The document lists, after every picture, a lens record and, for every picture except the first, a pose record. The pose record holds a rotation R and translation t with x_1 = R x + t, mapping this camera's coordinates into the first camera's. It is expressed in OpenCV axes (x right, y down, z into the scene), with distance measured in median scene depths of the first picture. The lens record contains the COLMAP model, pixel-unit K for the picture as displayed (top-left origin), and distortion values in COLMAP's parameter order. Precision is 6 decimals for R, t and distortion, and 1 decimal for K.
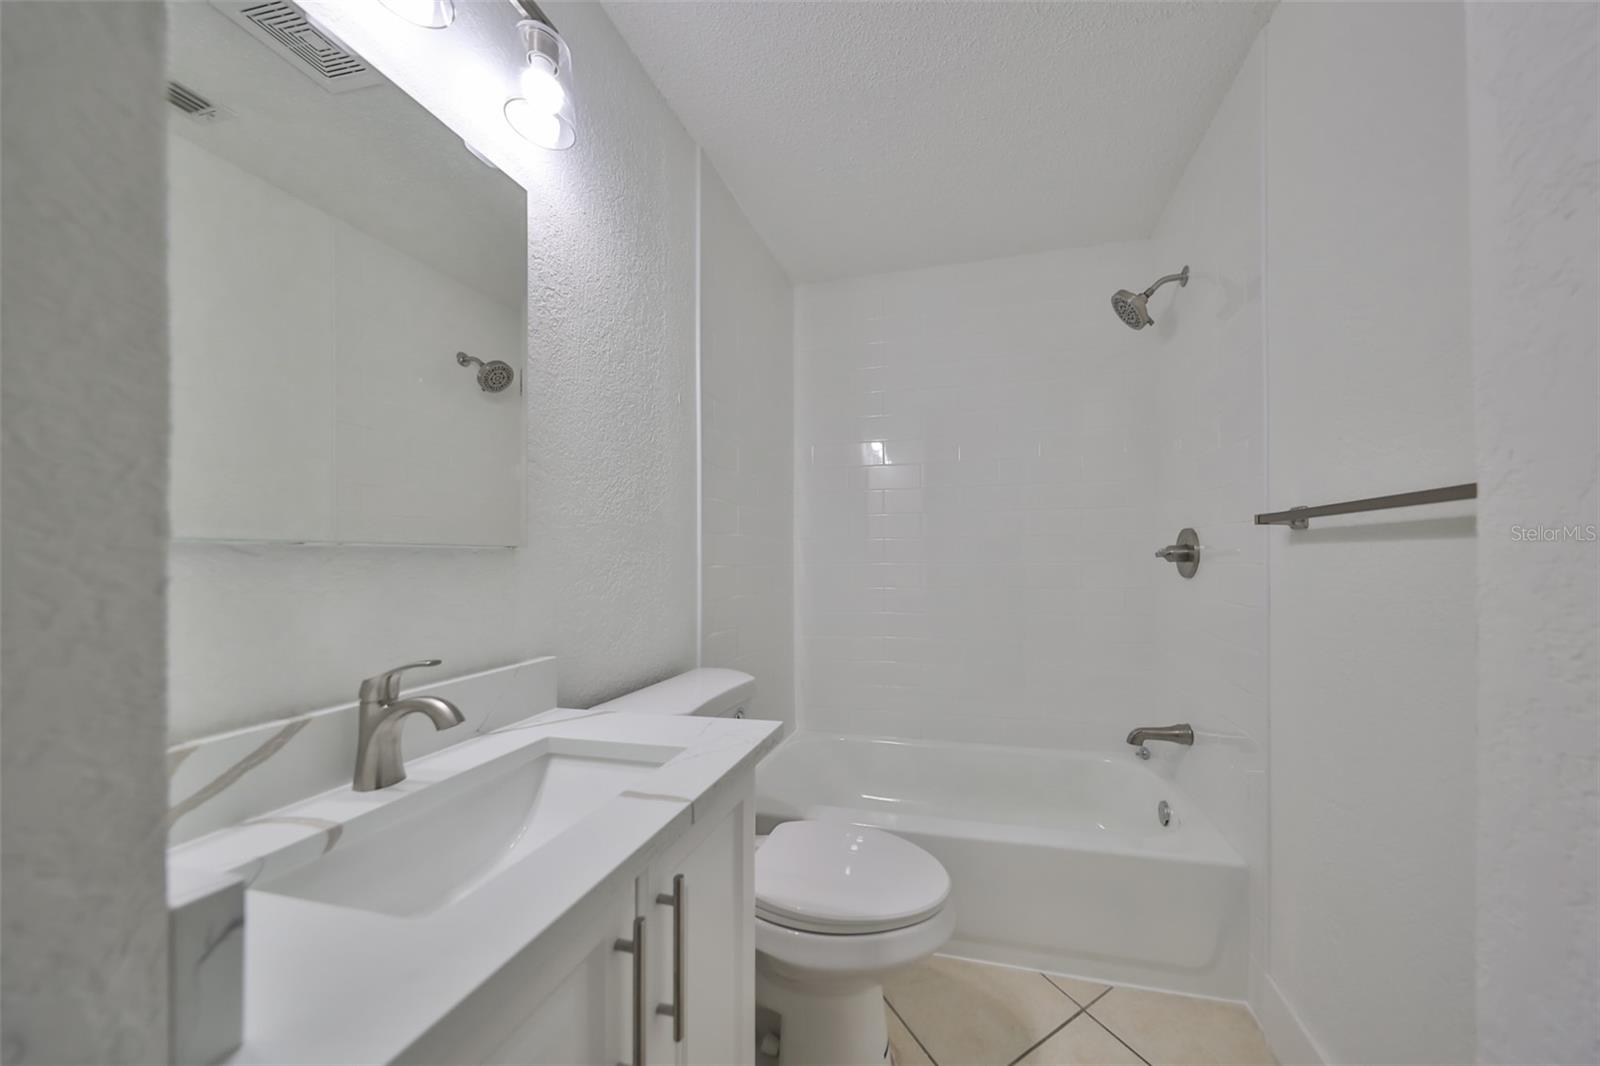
lens RADIAL K [[497.6, 0, 860.9], [0, 497.6, 570.6], [0, 0, 1]] dist [0.001389, -0.000020]
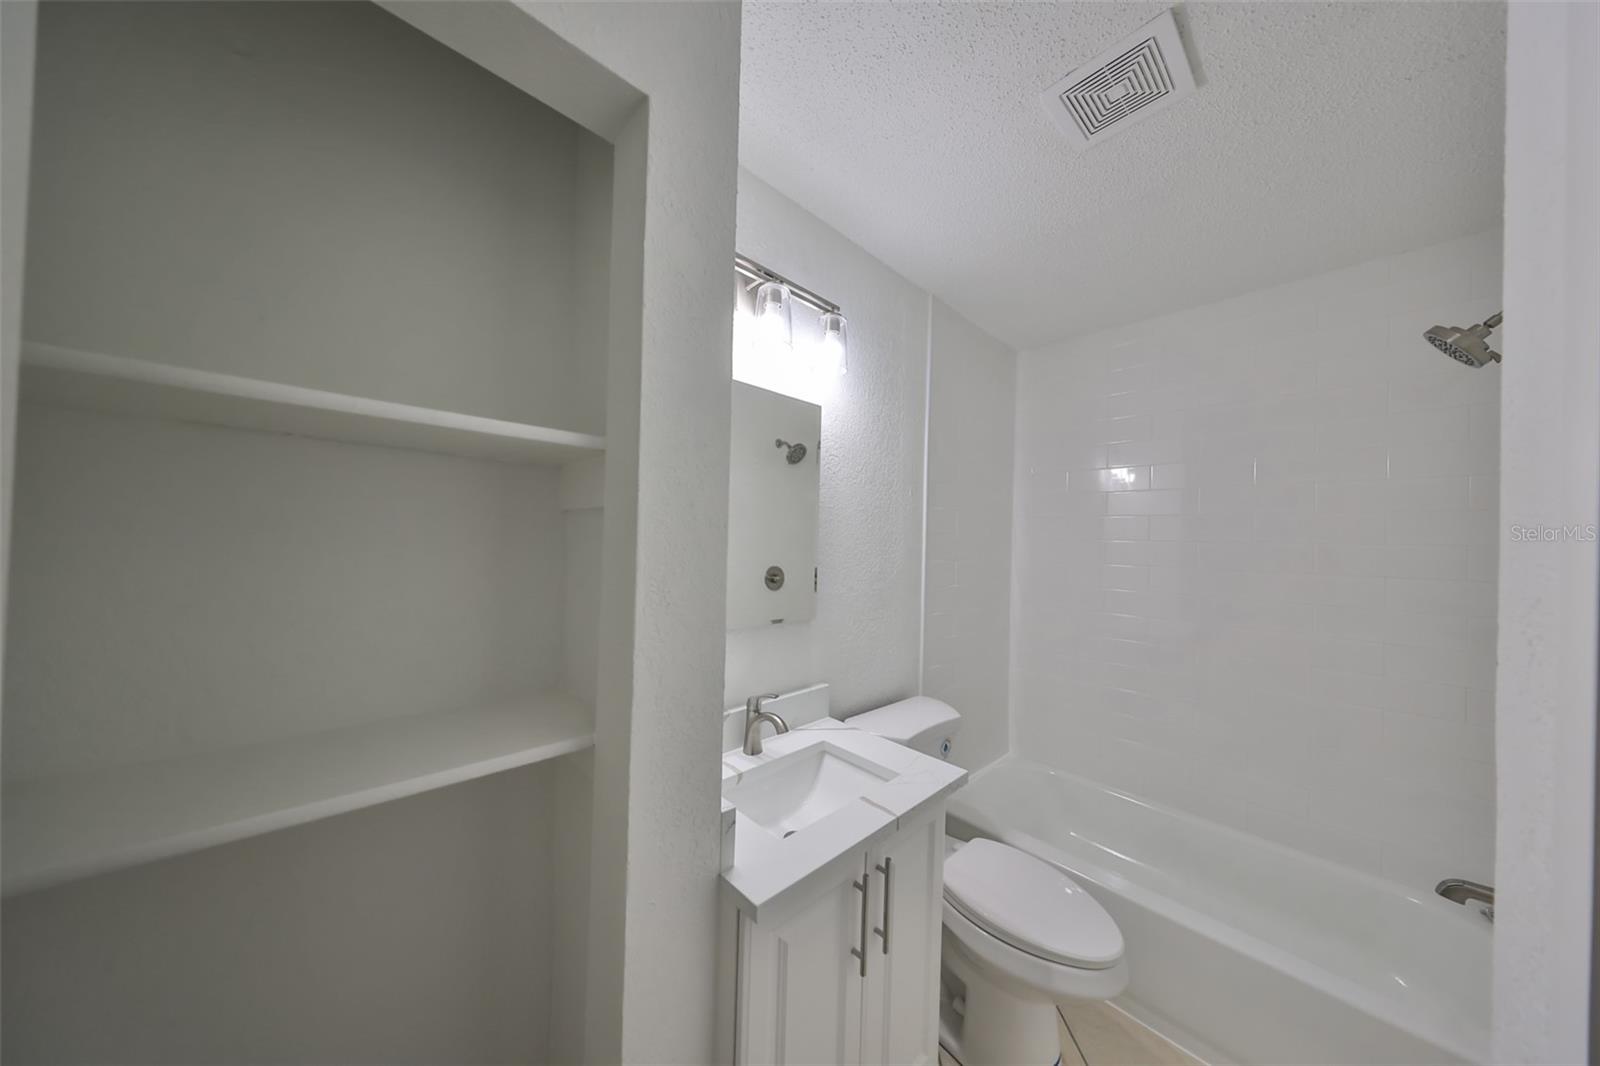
lens RADIAL K [[497.6, 0, 801.8], [0, 497.6, 532.0], [0, 0, 1]] dist [0.001389, -0.000020]
pose [[0.825432, 0.019531, -0.564163, 0.233671], [-0.024692, 0.999694, -0.001519, -0.350658], [0.563961, 0.015184, 0.825662, -0.423114]]
